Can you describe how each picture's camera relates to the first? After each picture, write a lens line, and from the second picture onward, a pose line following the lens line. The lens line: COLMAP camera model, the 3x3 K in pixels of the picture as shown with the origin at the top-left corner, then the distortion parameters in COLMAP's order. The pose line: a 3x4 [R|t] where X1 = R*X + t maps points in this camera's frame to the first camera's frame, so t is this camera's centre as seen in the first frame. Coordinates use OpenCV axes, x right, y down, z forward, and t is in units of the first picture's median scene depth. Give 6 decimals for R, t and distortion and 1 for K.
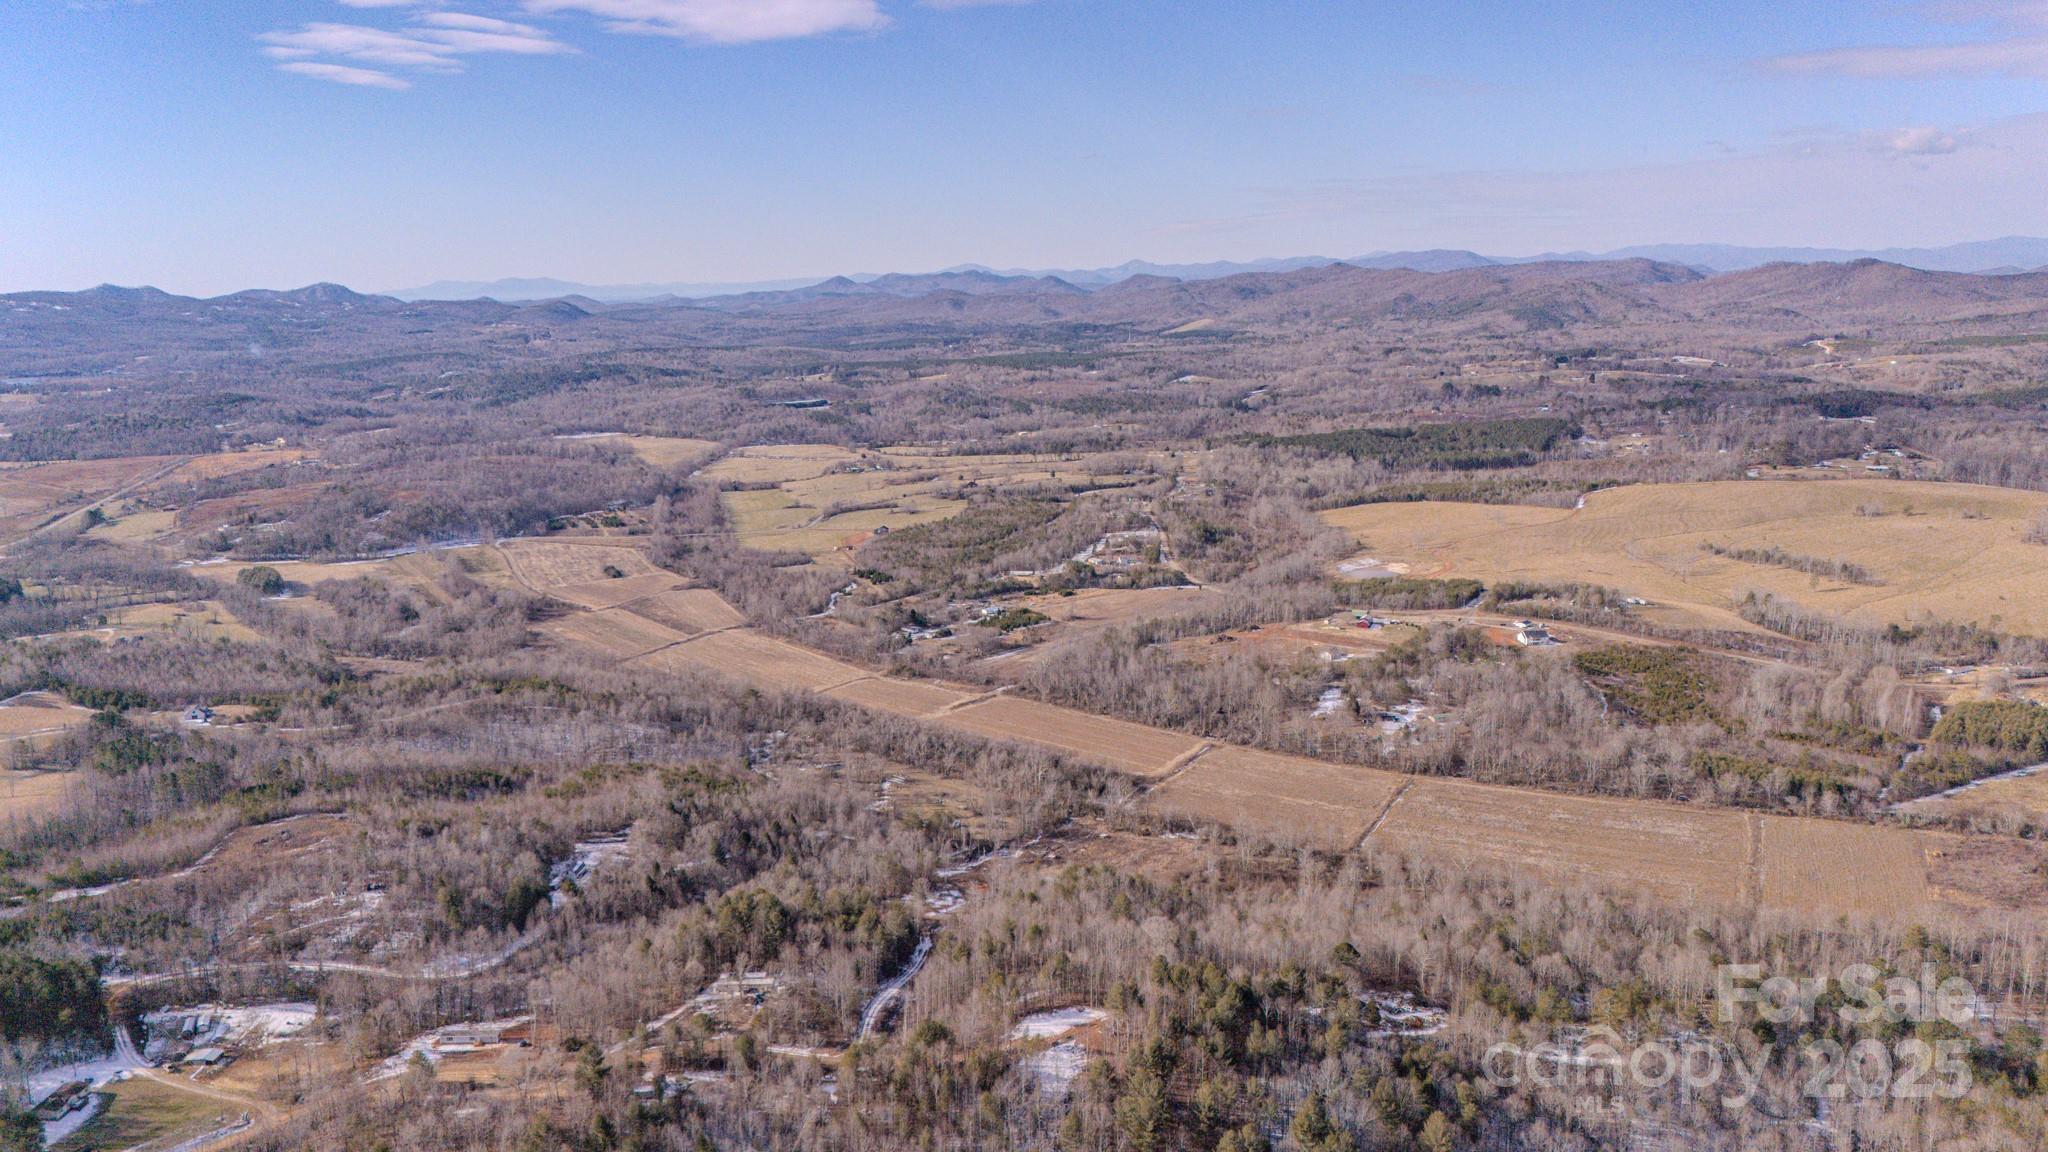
lens RADIAL K [[1506.7, 0, 1034.8], [0, 1506.7, 597.0], [0, 0, 1]] dist [0.078095, -0.072895]
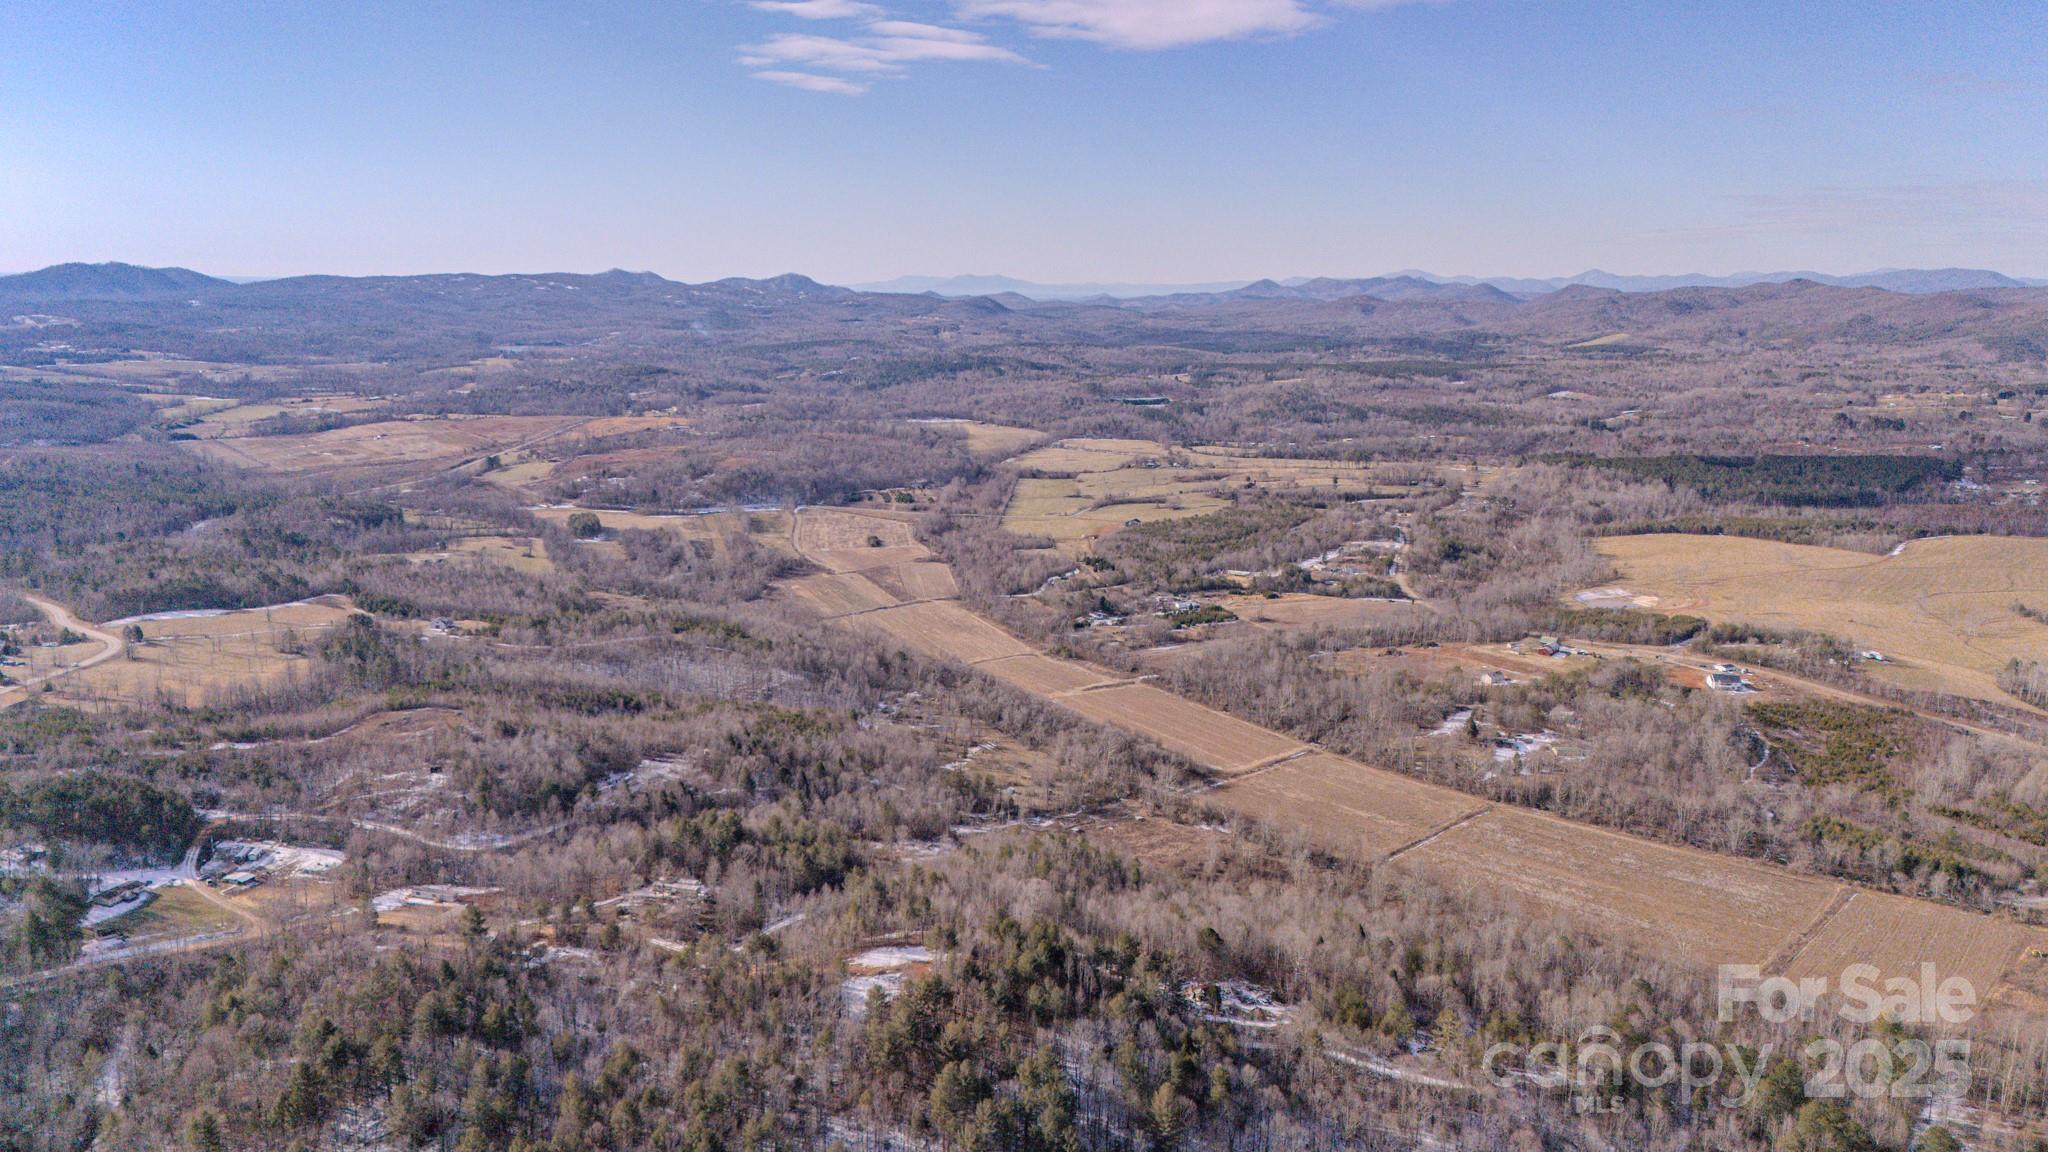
lens RADIAL K [[1506.7, 0, 1055.4], [0, 1506.7, 630.1], [0, 0, 1]] dist [0.078095, -0.072895]
pose [[0.960483, 0.092861, -0.262391, 0.122464], [-0.088136, 0.995664, 0.029747, 0.002490], [0.264015, -0.005445, 0.964503, -0.002413]]
